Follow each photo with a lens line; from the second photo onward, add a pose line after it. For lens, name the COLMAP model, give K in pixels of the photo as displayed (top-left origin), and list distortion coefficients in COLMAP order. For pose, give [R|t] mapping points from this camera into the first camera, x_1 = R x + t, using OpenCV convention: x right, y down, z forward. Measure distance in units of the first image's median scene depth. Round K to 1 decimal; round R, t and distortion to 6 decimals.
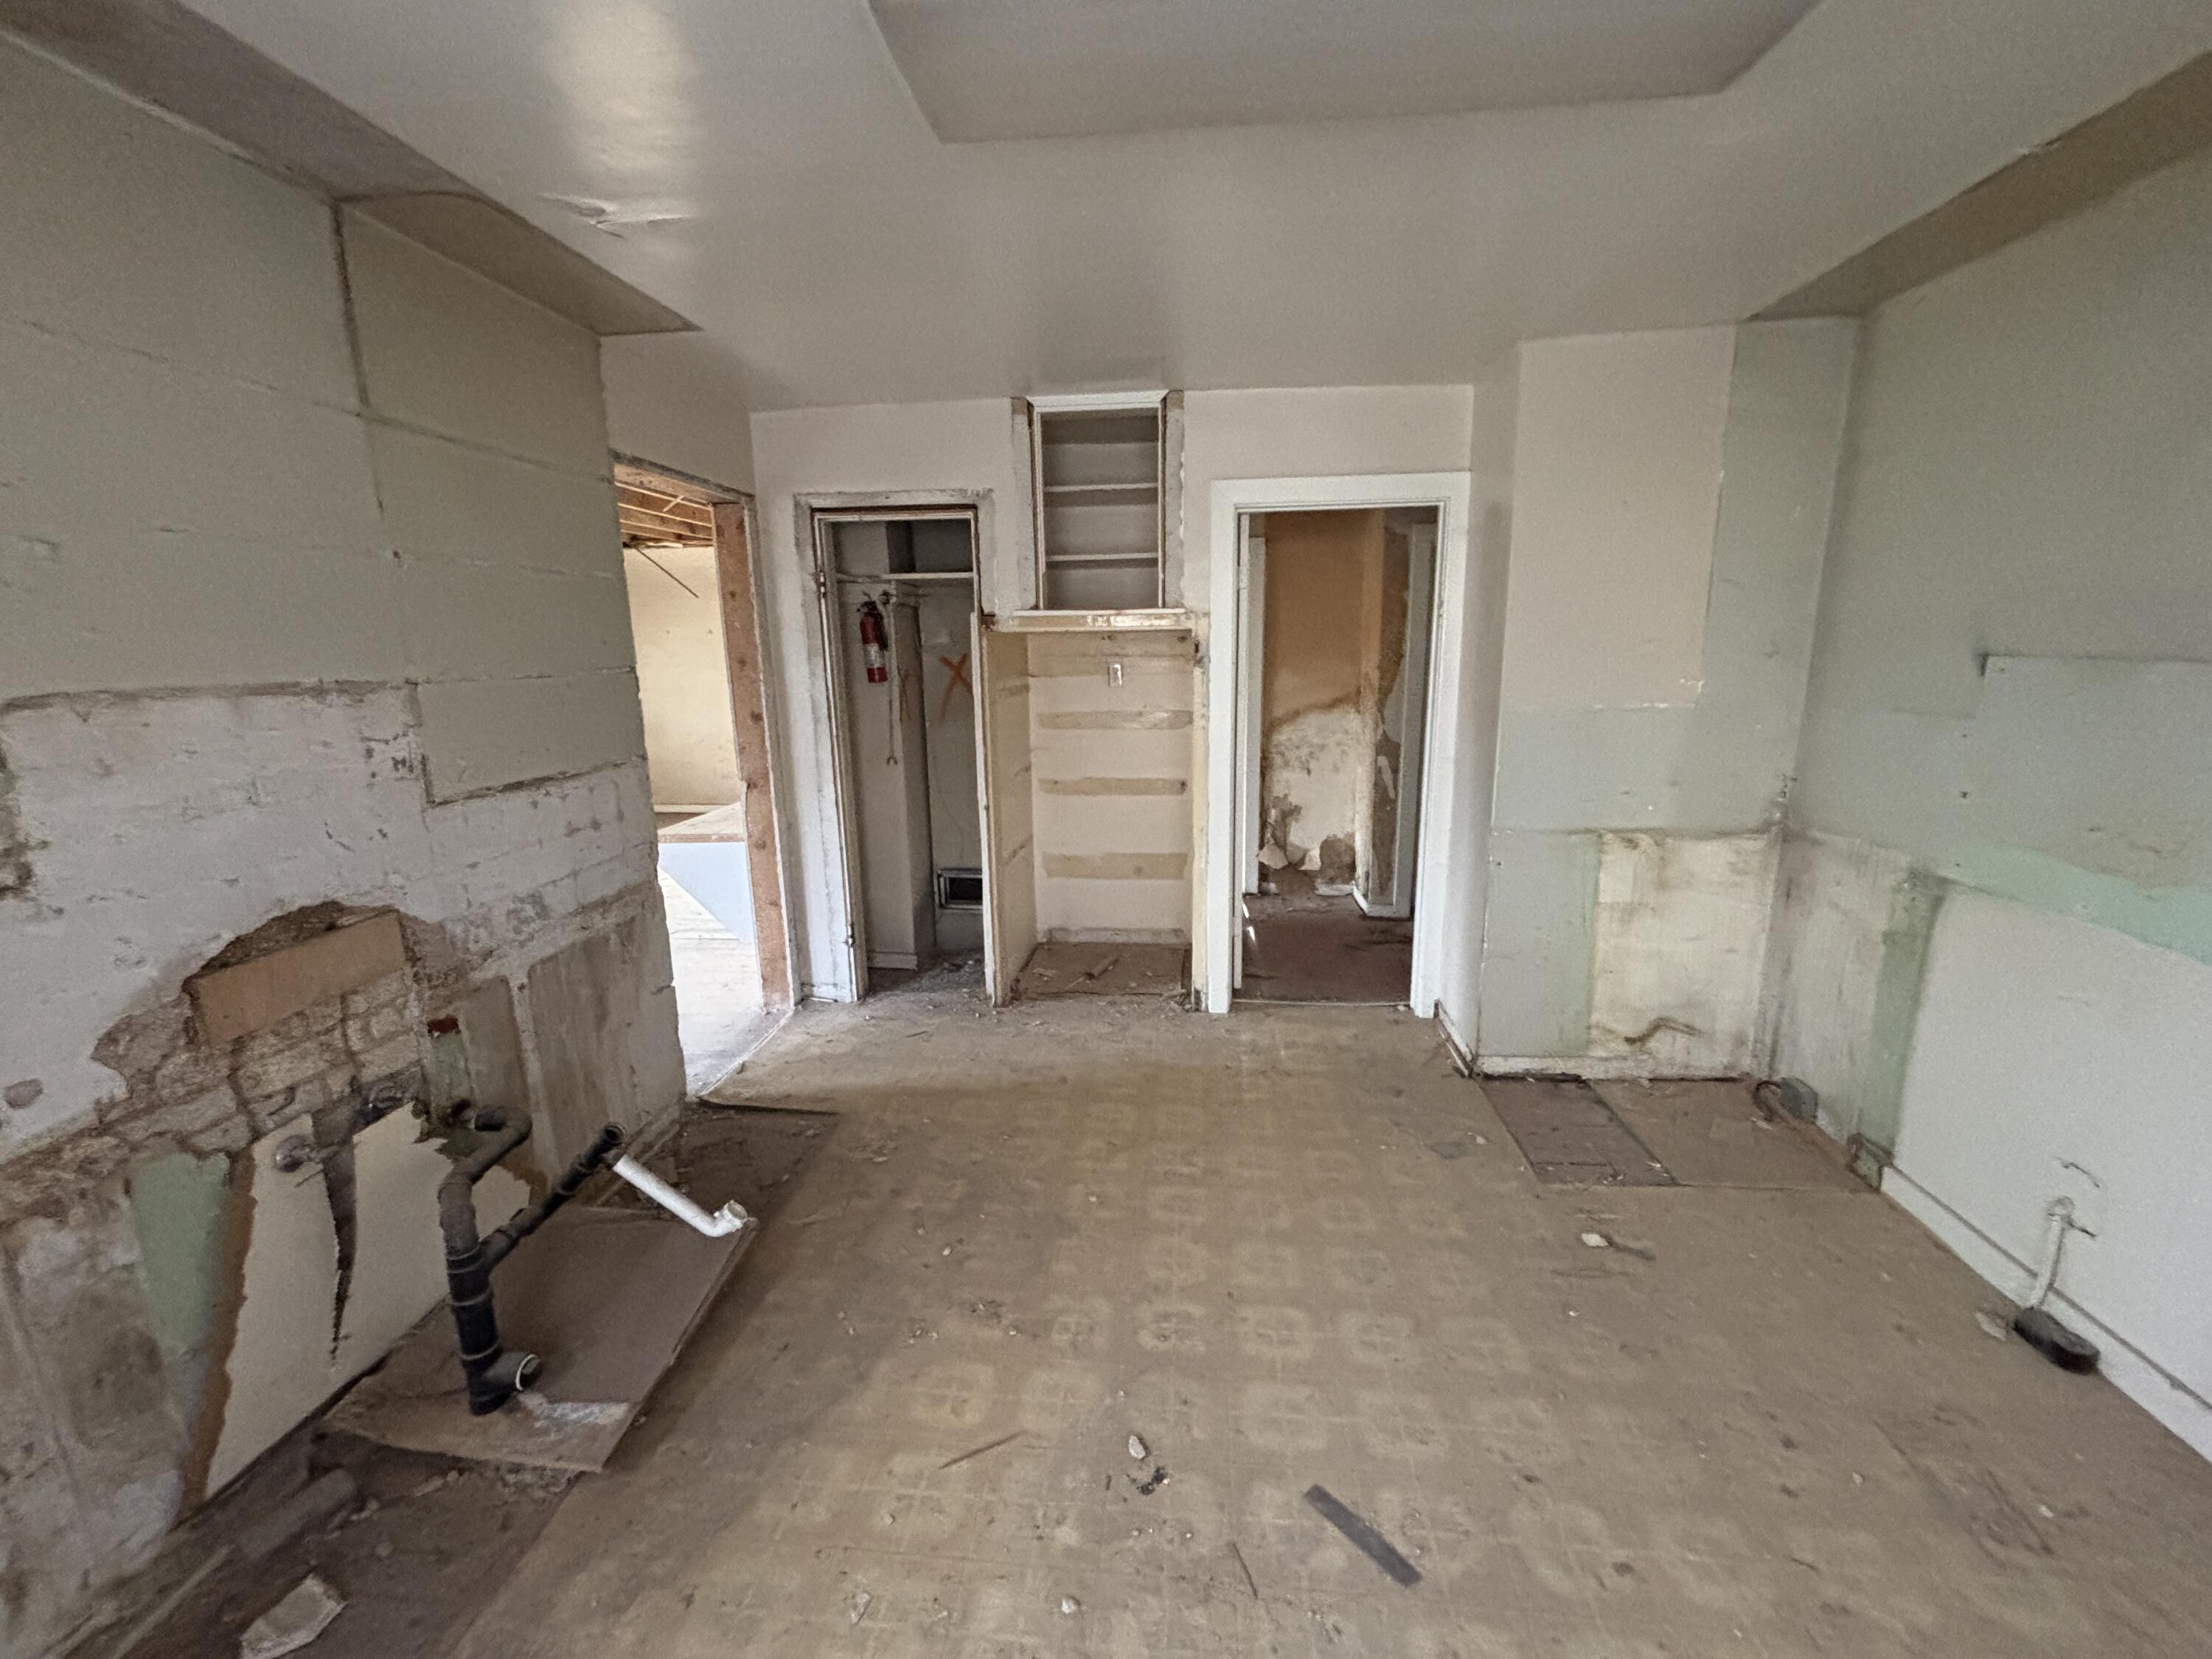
lens RADIAL K [[883.8, 0, 1107.4], [0, 883.8, 833.6], [0, 0, 1]] dist [0.001387, 0.000010]
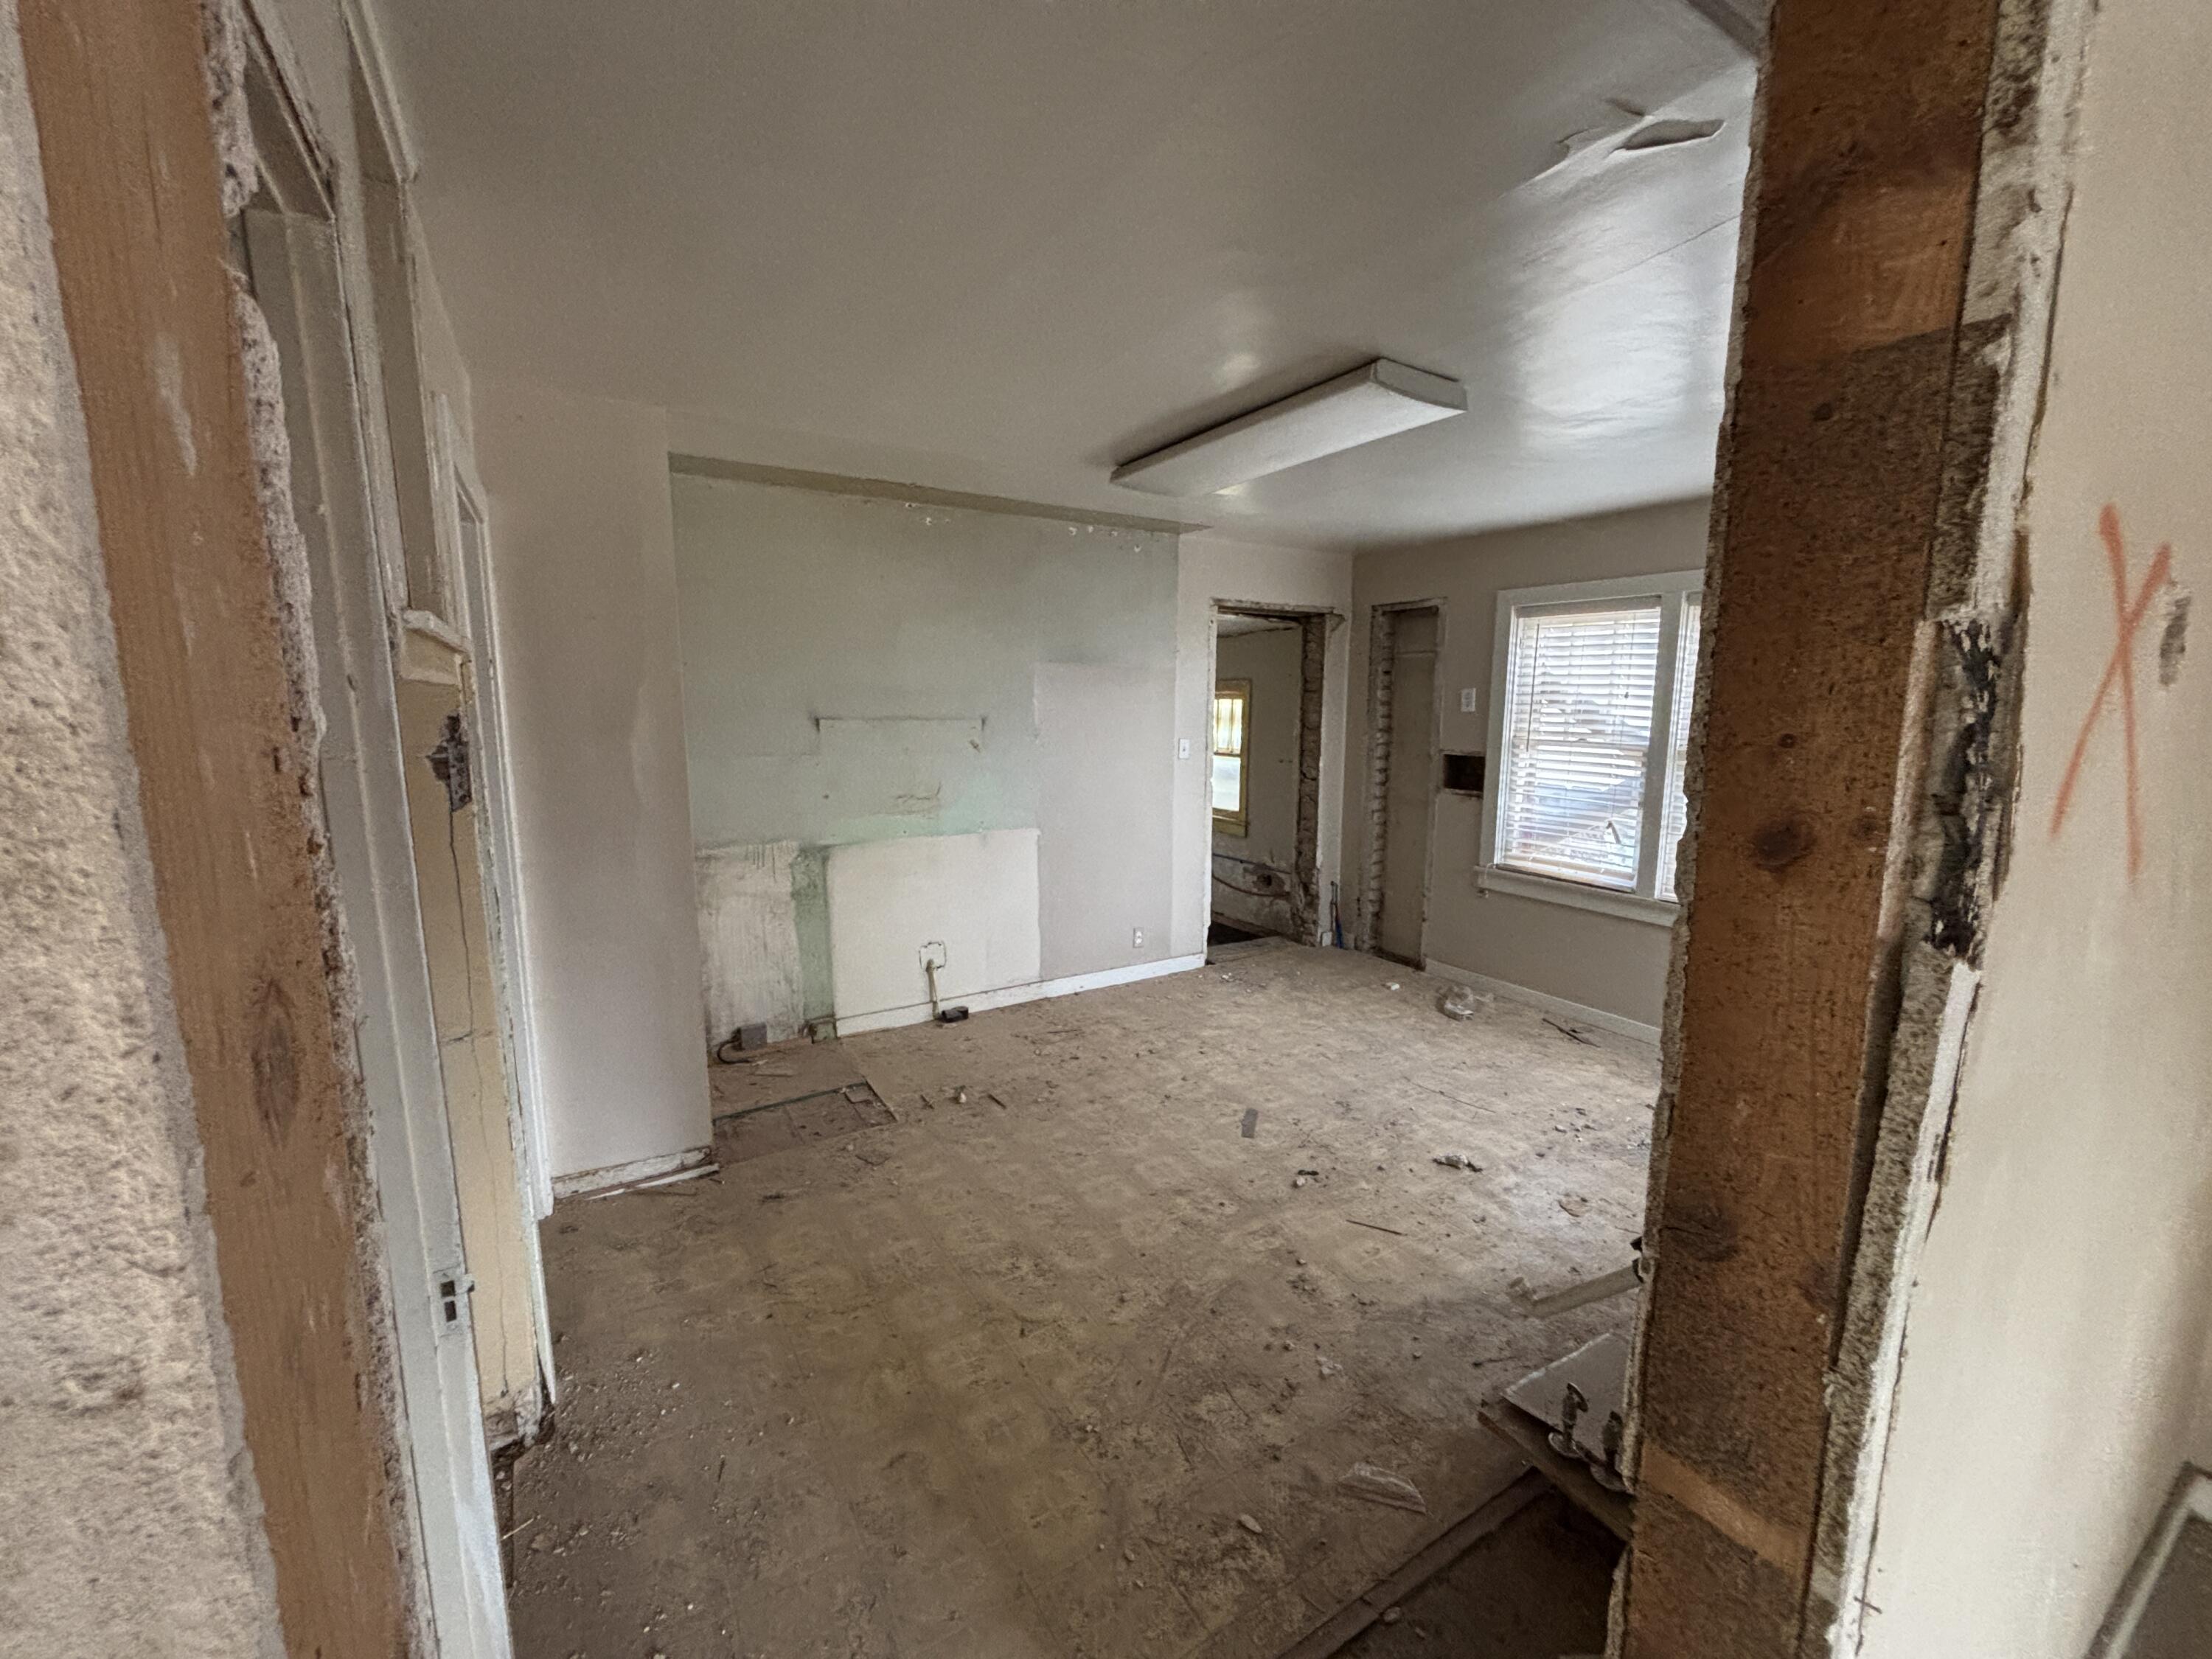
lens RADIAL K [[884.7, 0, 1098.2], [0, 884.7, 826.6], [0, 0, 1]] dist [0.003604, -0.000303]
pose [[-0.597151, -0.099679, 0.795912, -0.720565], [0.174755, 0.952247, 0.250372, -0.311089], [-0.782861, 0.288599, -0.551216, 1.450338]]
